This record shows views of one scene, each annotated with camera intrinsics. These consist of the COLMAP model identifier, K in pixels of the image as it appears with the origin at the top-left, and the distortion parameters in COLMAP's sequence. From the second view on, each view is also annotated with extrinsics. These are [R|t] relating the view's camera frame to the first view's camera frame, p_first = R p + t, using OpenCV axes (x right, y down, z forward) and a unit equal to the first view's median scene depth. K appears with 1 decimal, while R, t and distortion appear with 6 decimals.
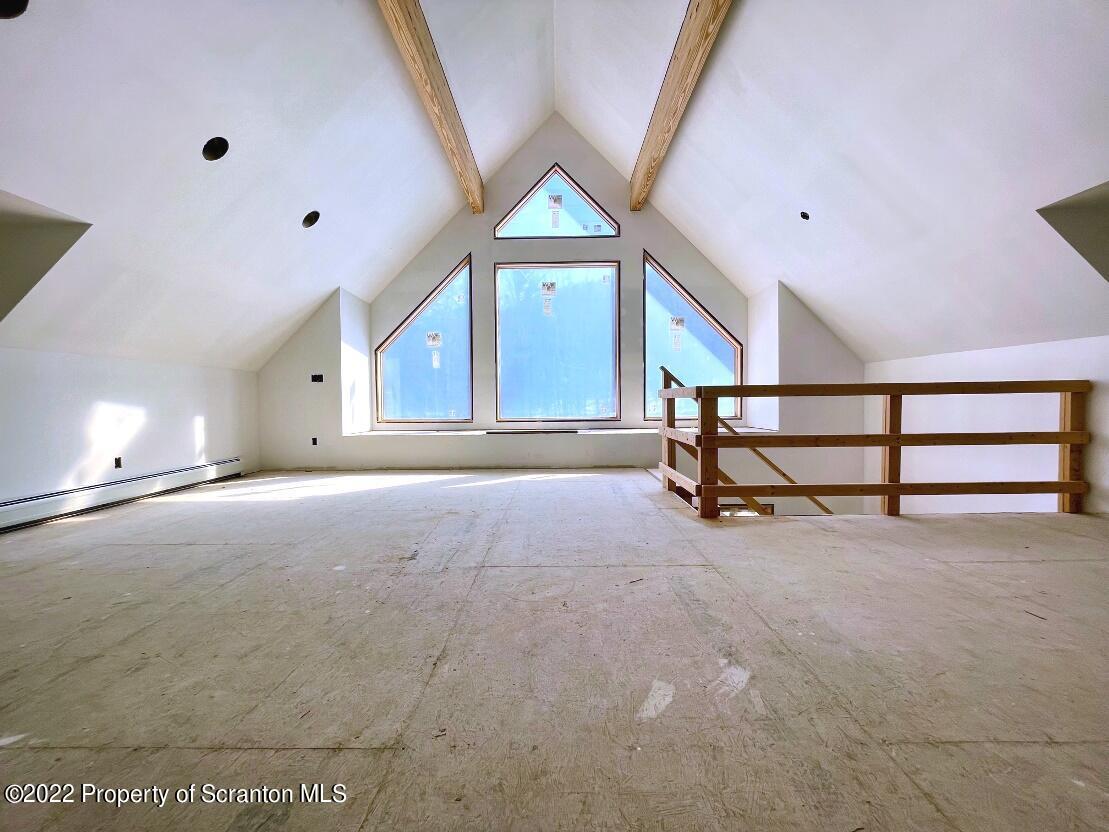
lens RADIAL K [[448.5, 0, 550.5], [0, 448.5, 412.8], [0, 0, 1]] dist [-0.005207, -0.000390]
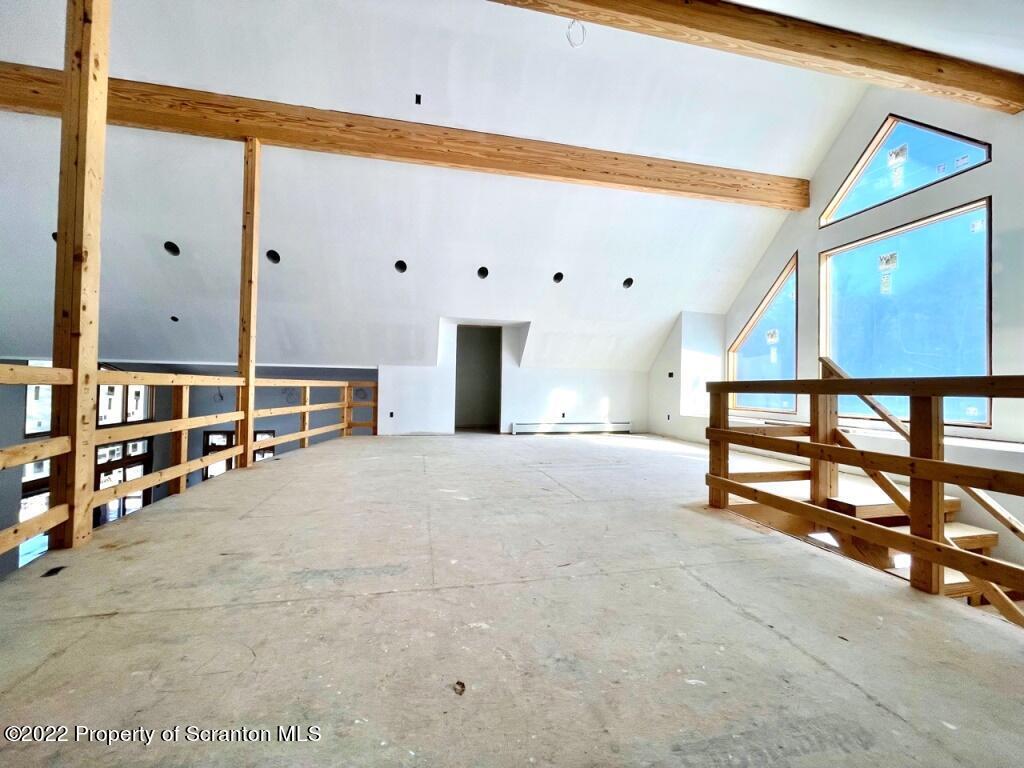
lens RADIAL K [[414.1, 0, 508.3], [0, 414.1, 381.1], [0, 0, 1]] dist [-0.005207, -0.000390]
pose [[0.216250, -0.002017, -0.976336, 0.704214], [-0.047174, 0.998808, -0.012512, -0.014101], [0.975198, 0.048764, 0.215897, 0.181712]]
